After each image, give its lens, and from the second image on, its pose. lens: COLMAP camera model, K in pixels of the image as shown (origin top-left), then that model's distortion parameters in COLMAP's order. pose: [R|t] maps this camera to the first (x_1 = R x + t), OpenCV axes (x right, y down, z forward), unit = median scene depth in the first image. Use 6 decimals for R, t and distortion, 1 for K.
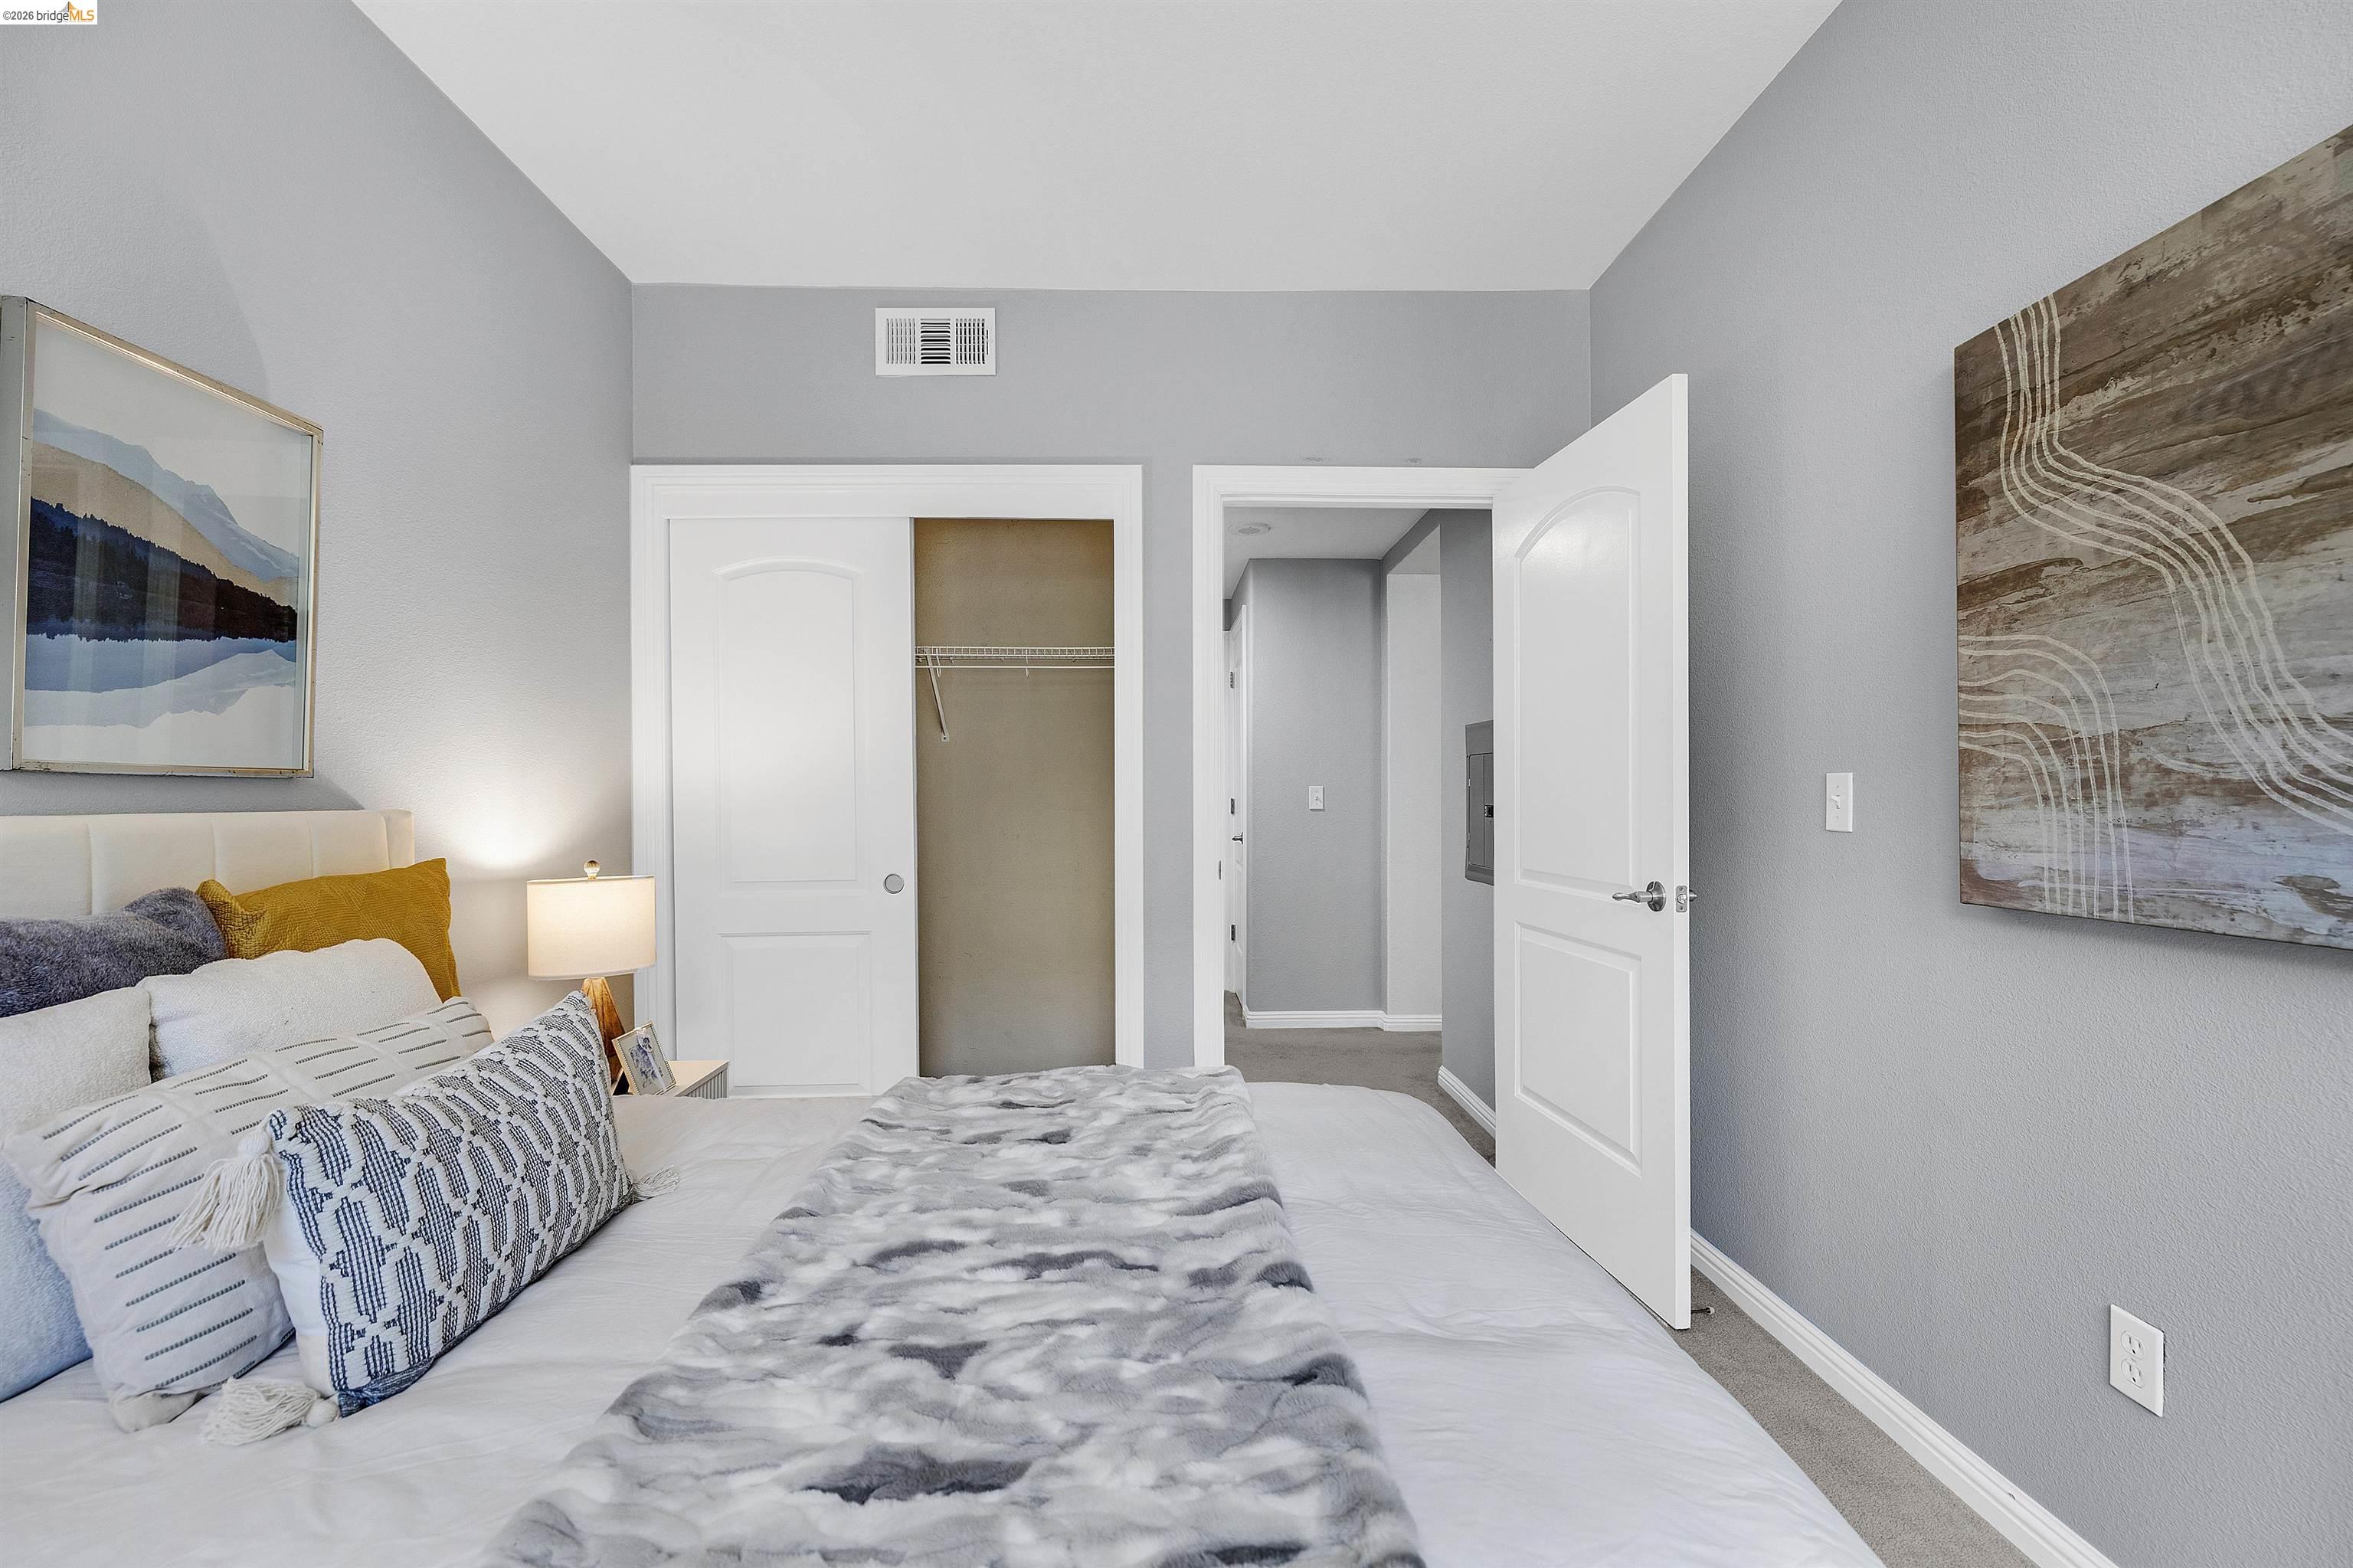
lens RADIAL K [[974.0, 0, 1176.1], [0, 974.0, 789.8], [0, 0, 1]] dist [-0.001044, 0.000669]
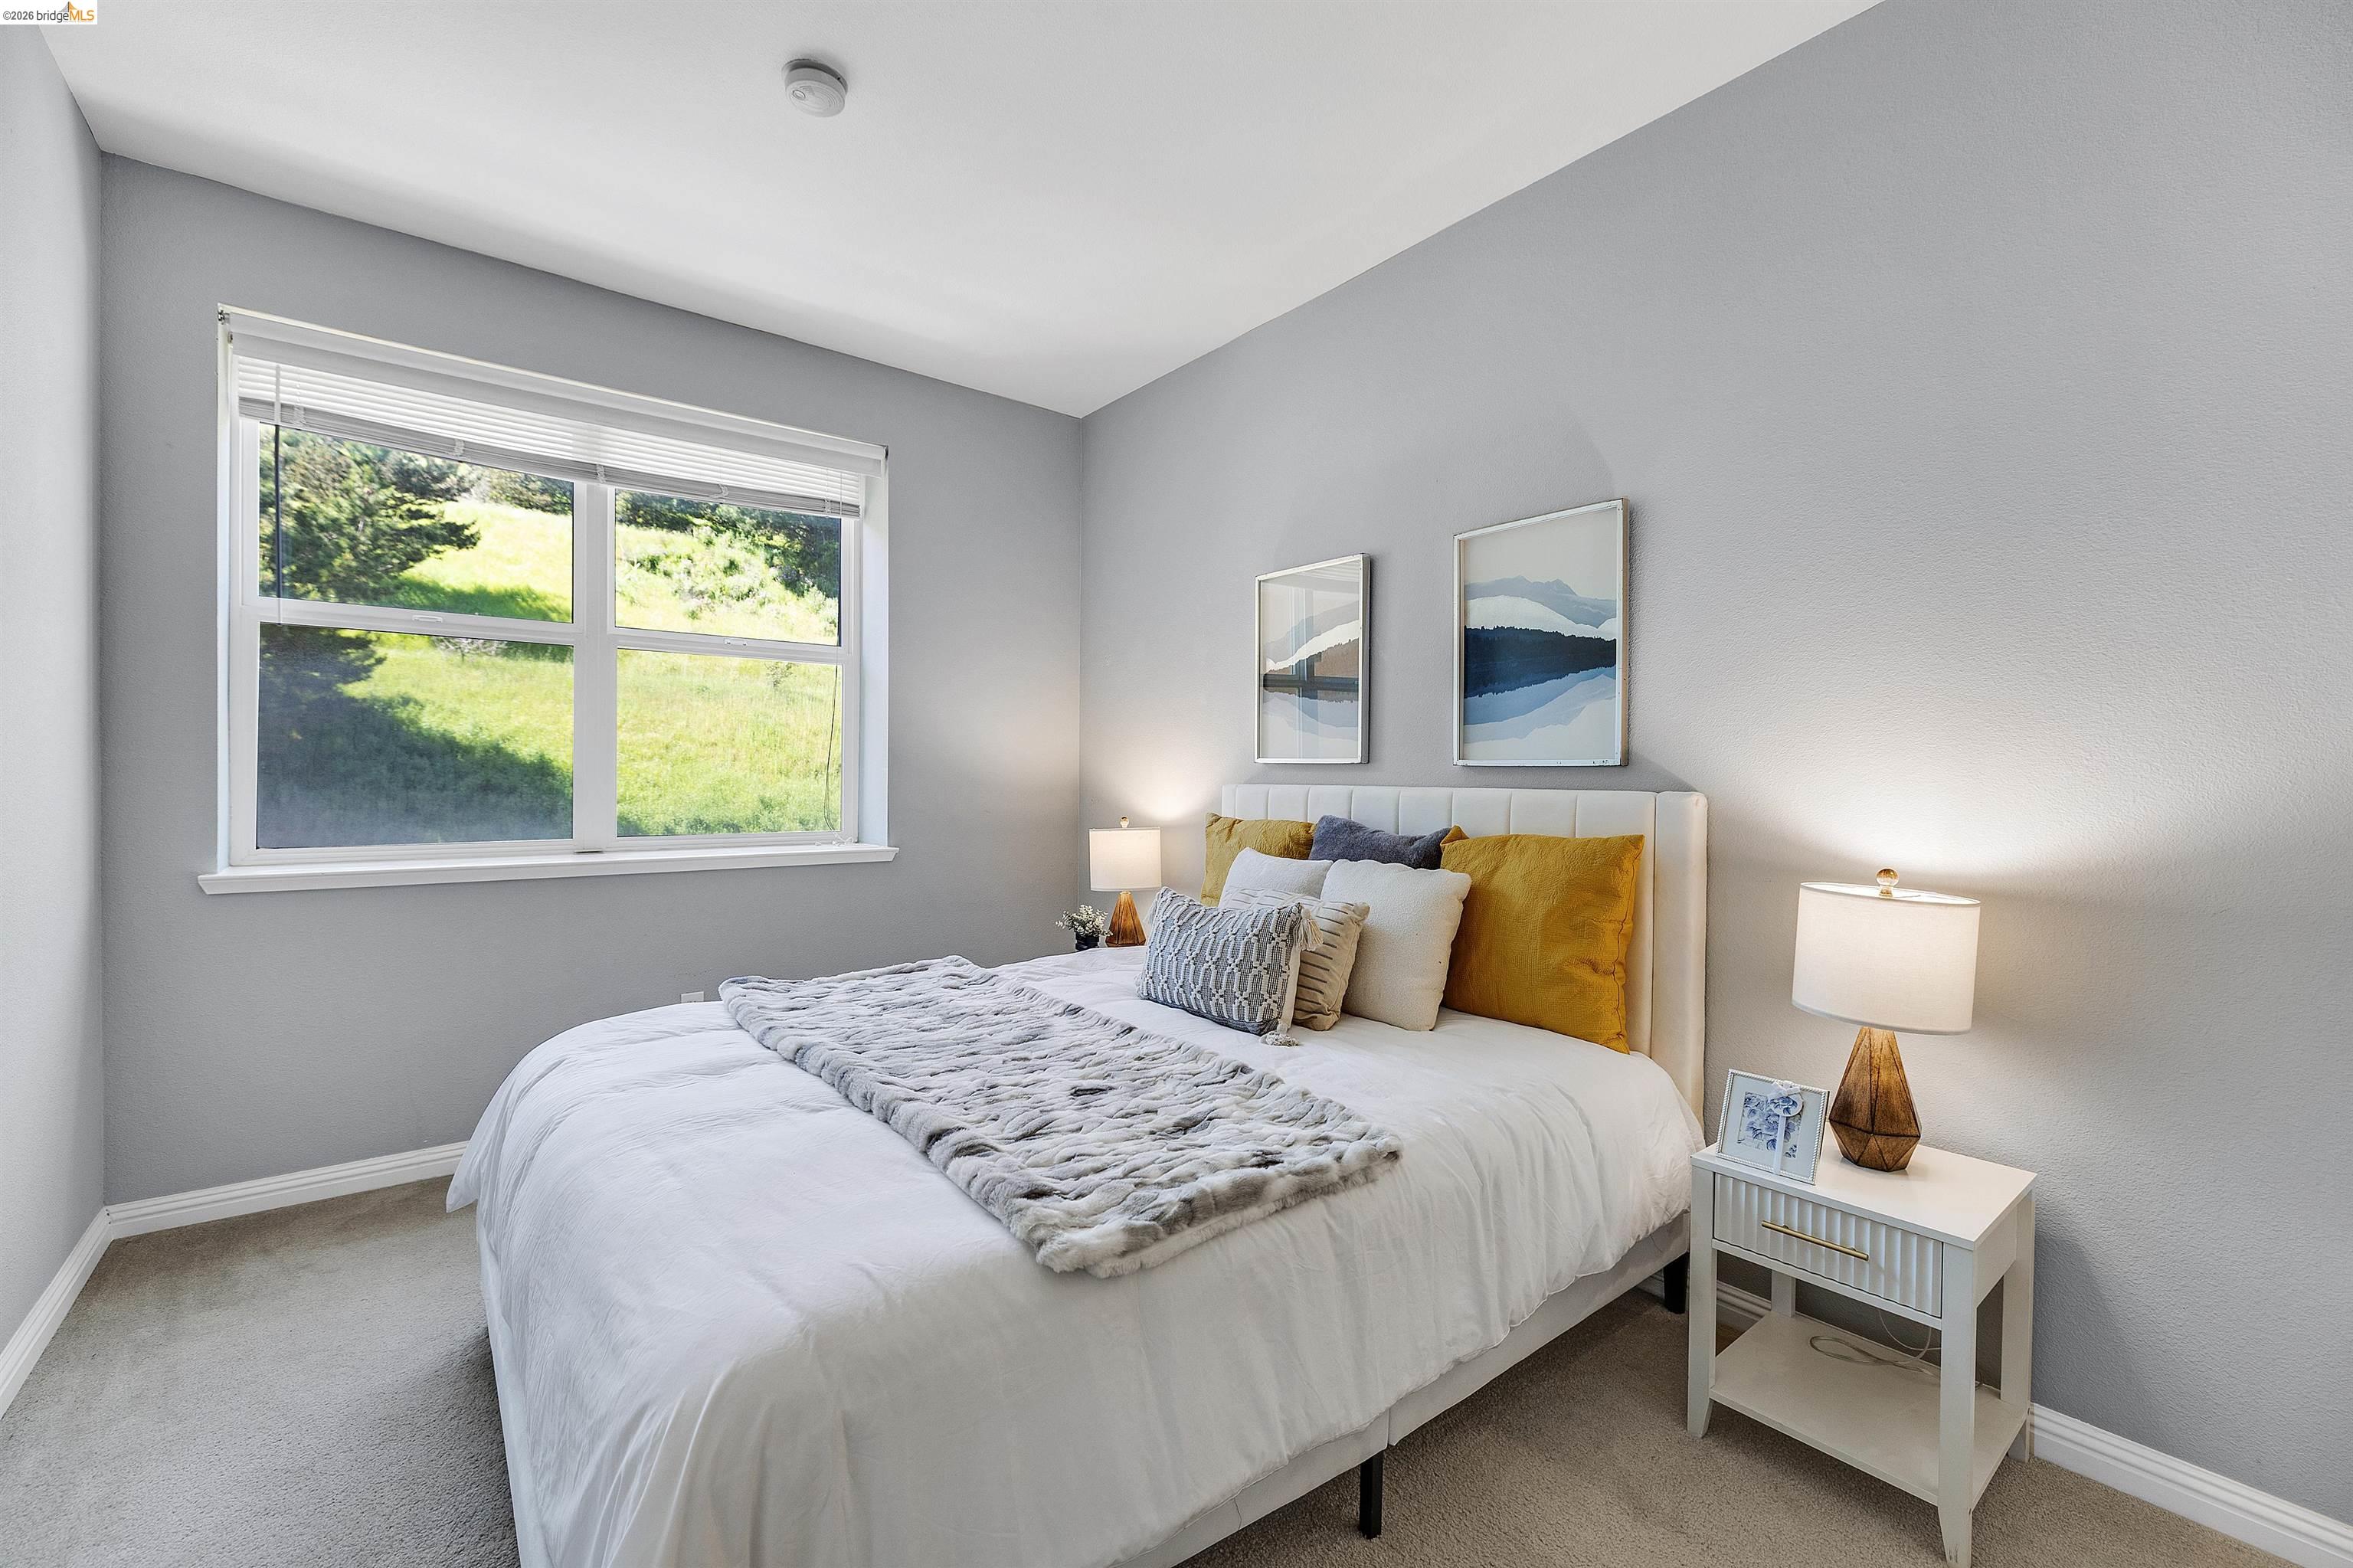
lens RADIAL K [[974.0, 0, 1181.1], [0, 974.0, 792.4], [0, 0, 1]] dist [-0.001044, 0.000669]
pose [[-0.805967, 0.002063, -0.591957, 0.439979], [-0.002674, 0.999971, 0.007126, 0.020787], [0.591955, 0.007326, -0.805938, 1.836420]]
